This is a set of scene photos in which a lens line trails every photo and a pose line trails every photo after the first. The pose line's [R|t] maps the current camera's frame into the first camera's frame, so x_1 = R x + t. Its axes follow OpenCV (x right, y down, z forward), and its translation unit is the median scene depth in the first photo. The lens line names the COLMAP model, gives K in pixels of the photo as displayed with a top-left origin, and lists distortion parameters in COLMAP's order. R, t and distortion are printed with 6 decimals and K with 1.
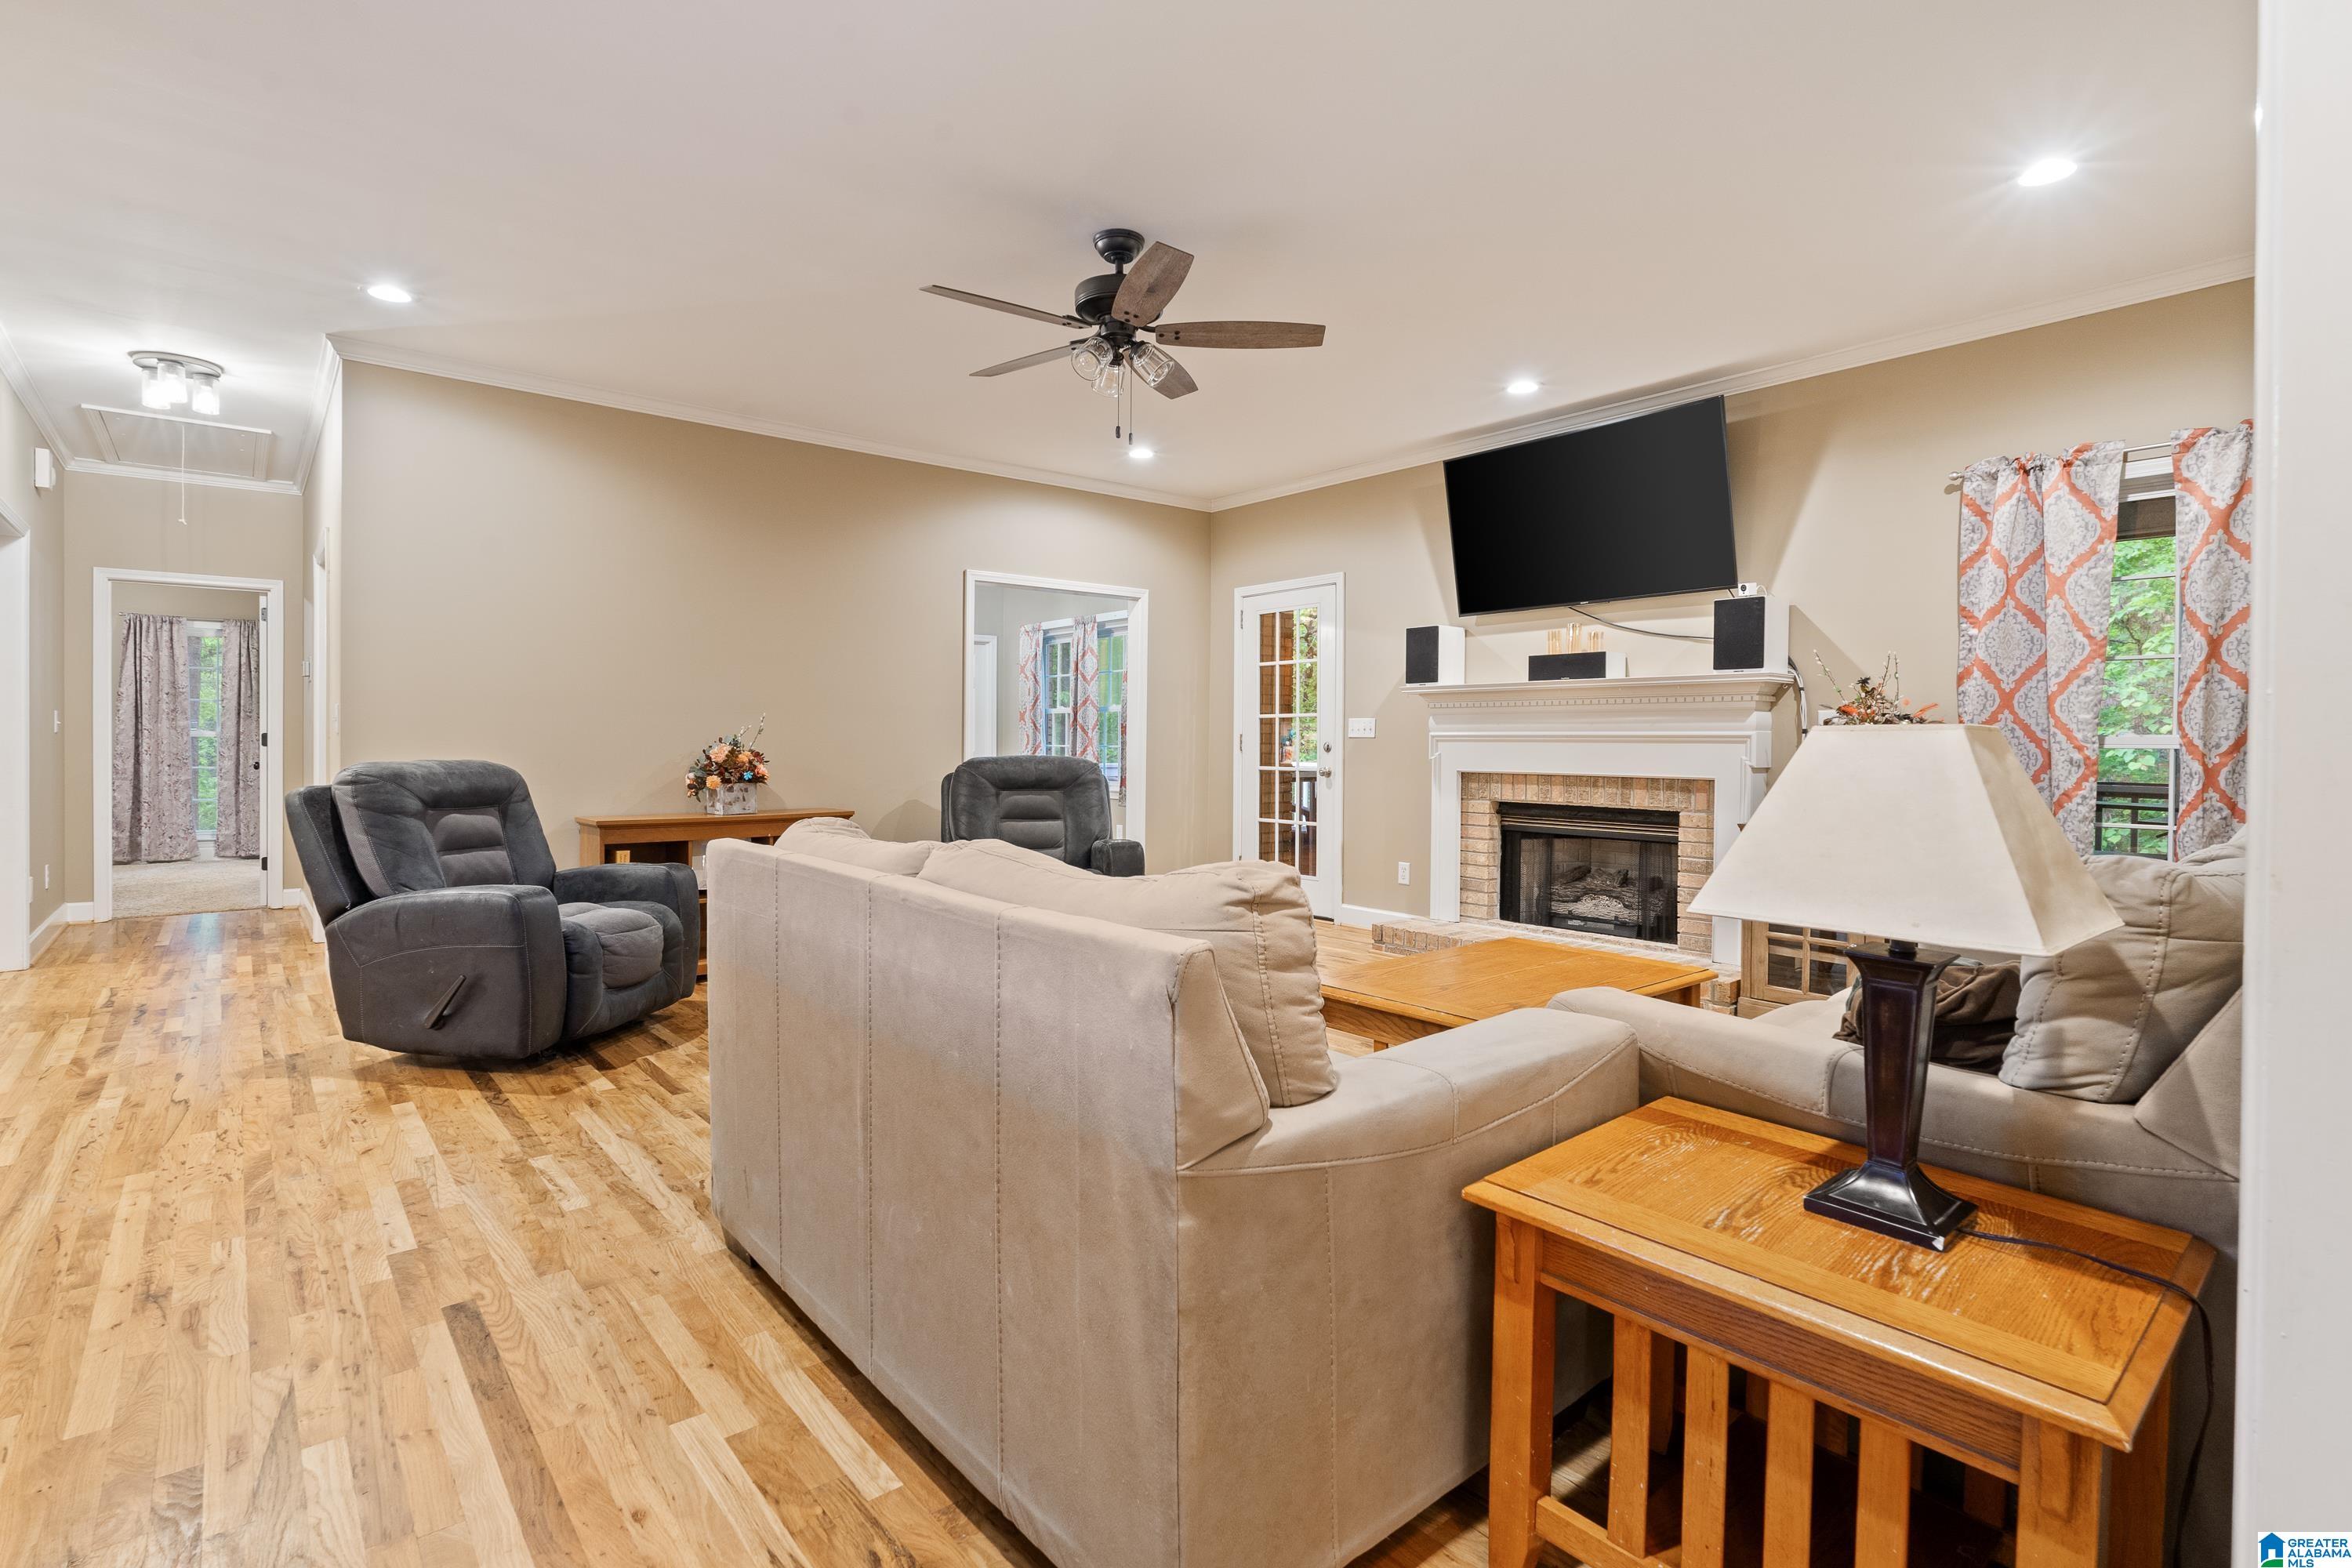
lens RADIAL K [[1115.3, 0, 1170.3], [0, 1115.3, 763.4], [0, 0, 1]] dist [-0.004454, -0.000353]
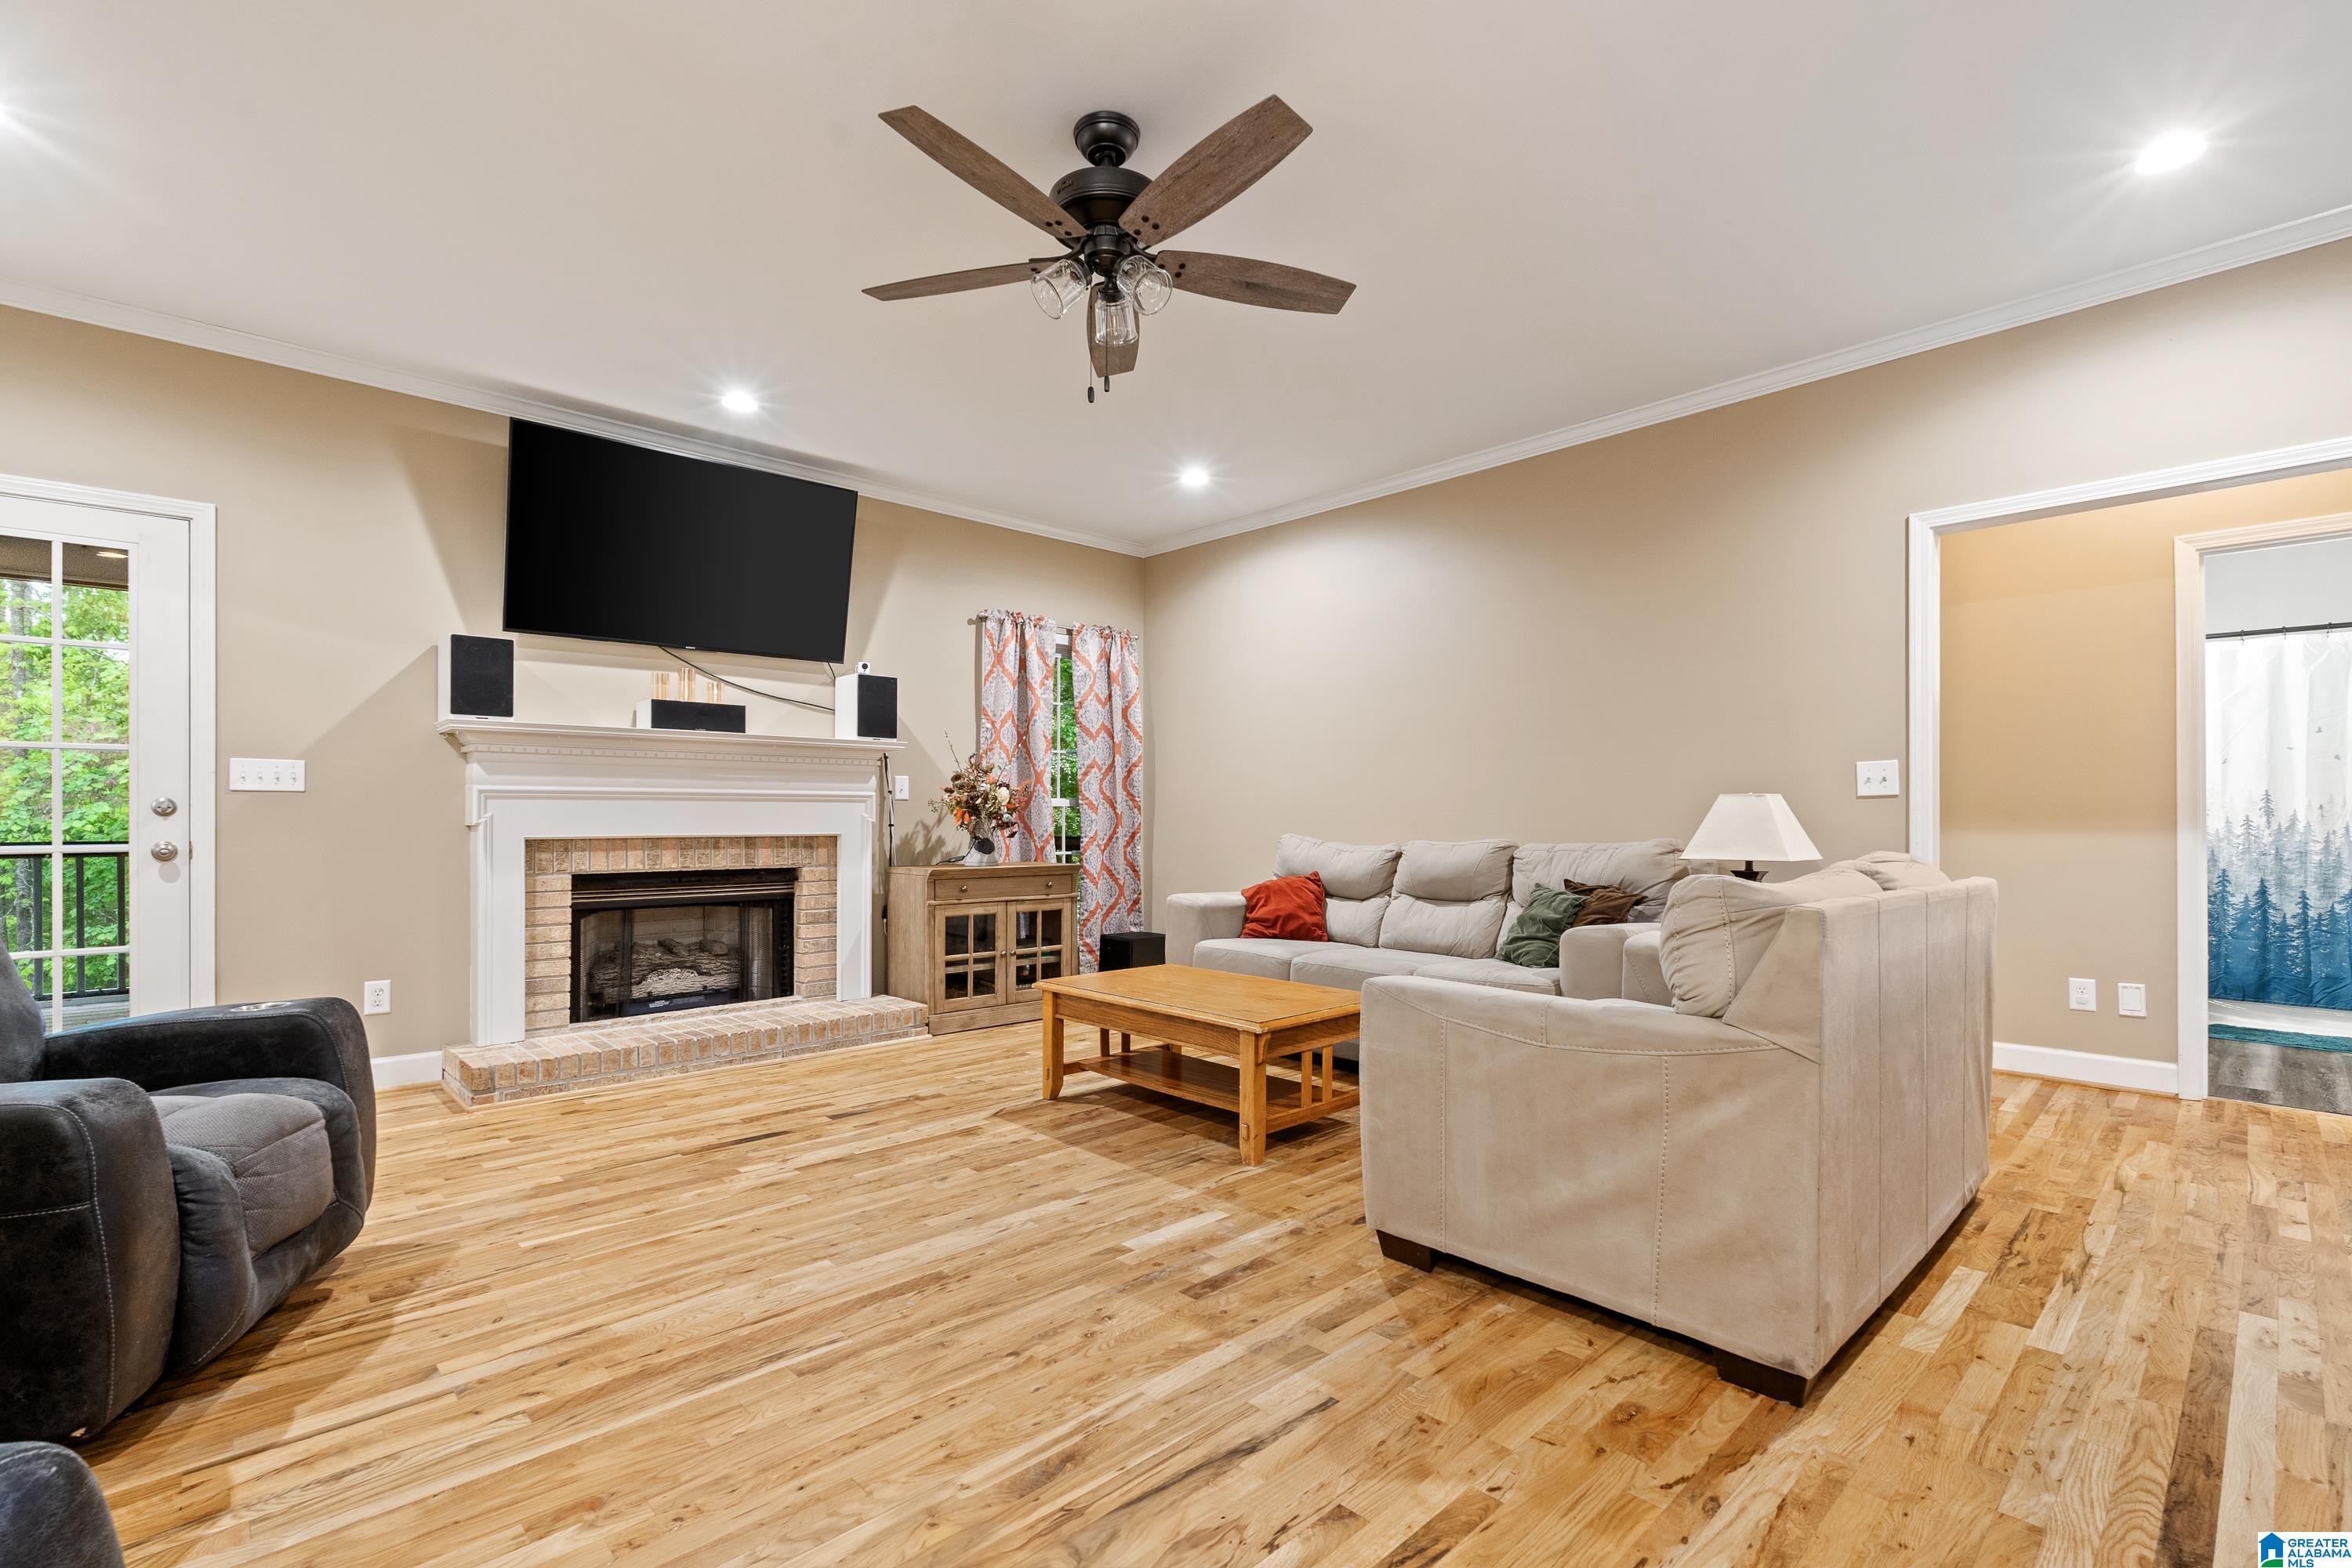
lens RADIAL K [[1048.1, 0, 1156.6], [0, 1048.1, 807.3], [0, 0, 1]] dist [-0.004218, 0.000415]
pose [[-0.042280, 0.001378, 0.999105, -0.493243], [0.019272, 0.999814, -0.000563, -0.005613], [-0.998920, 0.019231, -0.042299, 0.645573]]
